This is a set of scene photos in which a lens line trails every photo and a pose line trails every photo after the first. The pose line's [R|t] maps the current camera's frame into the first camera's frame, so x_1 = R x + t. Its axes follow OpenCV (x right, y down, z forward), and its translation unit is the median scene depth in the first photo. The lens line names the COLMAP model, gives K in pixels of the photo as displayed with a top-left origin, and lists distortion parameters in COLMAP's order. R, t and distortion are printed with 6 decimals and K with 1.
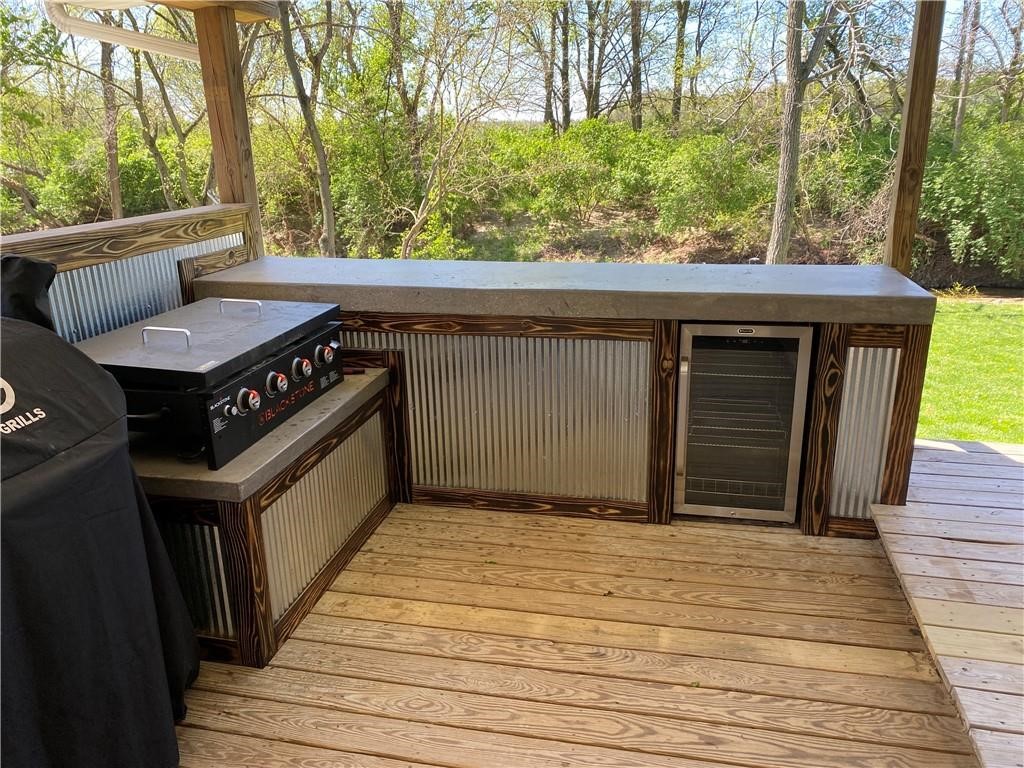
lens RADIAL K [[779.0, 0, 511.6], [0, 779.0, 379.7], [0, 0, 1]] dist [0.041683, -0.042012]
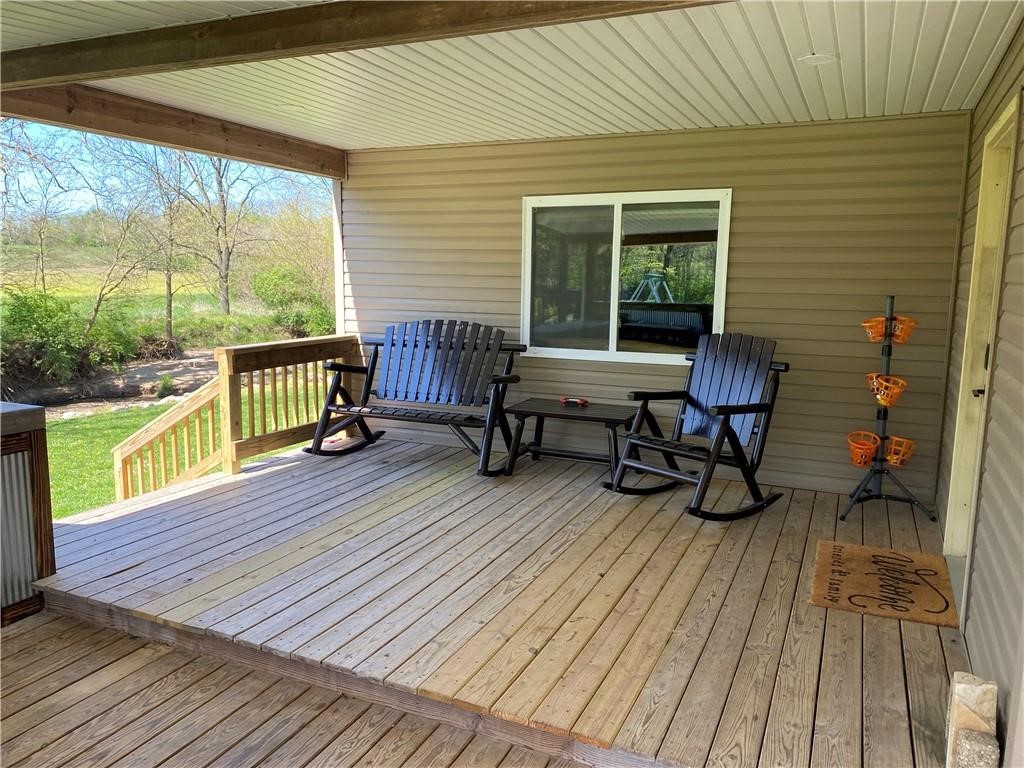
lens RADIAL K [[779.0, 0, 511.6], [0, 779.0, 379.7], [0, 0, 1]] dist [0.041683, -0.042012]
pose [[0.195483, -0.105444, 0.975022, -0.588731], [0.270071, 0.961550, 0.049841, -0.002681], [-0.942787, 0.253582, 0.216444, -0.032711]]
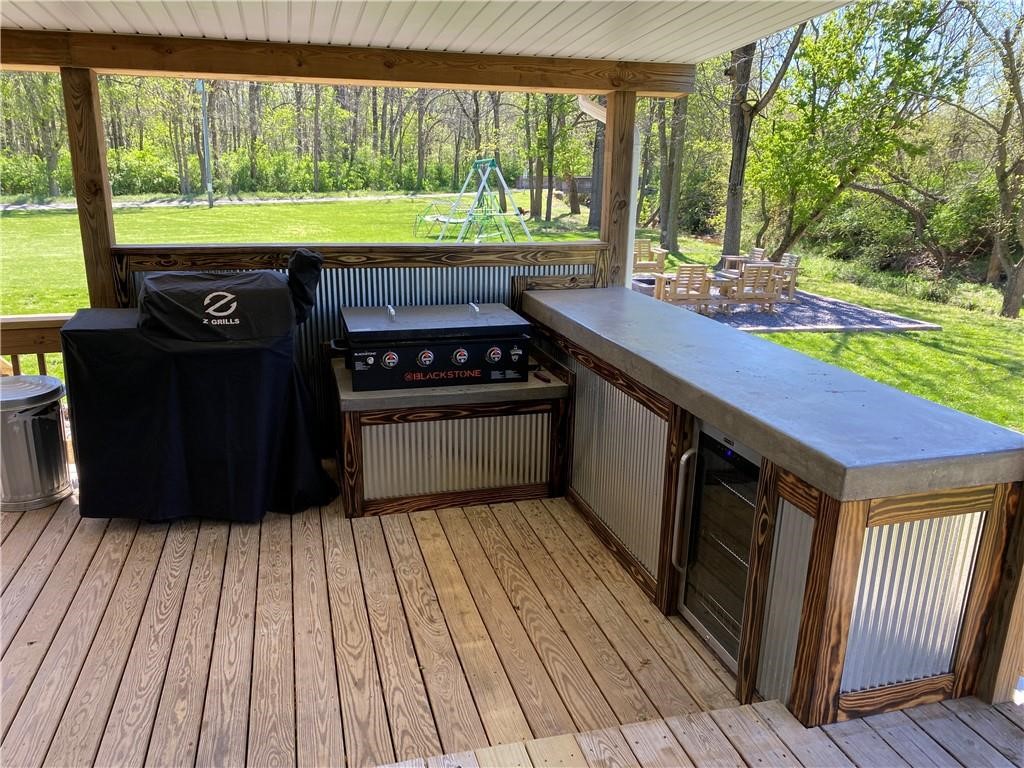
lens RADIAL K [[779.0, 0, 511.6], [0, 779.0, 379.7], [0, 0, 1]] dist [0.041683, -0.042012]
pose [[0.479266, 0.262249, -0.837573, 0.995253], [-0.286673, 0.948749, 0.133023, -0.193008], [0.829532, 0.176356, 0.529883, 0.330993]]
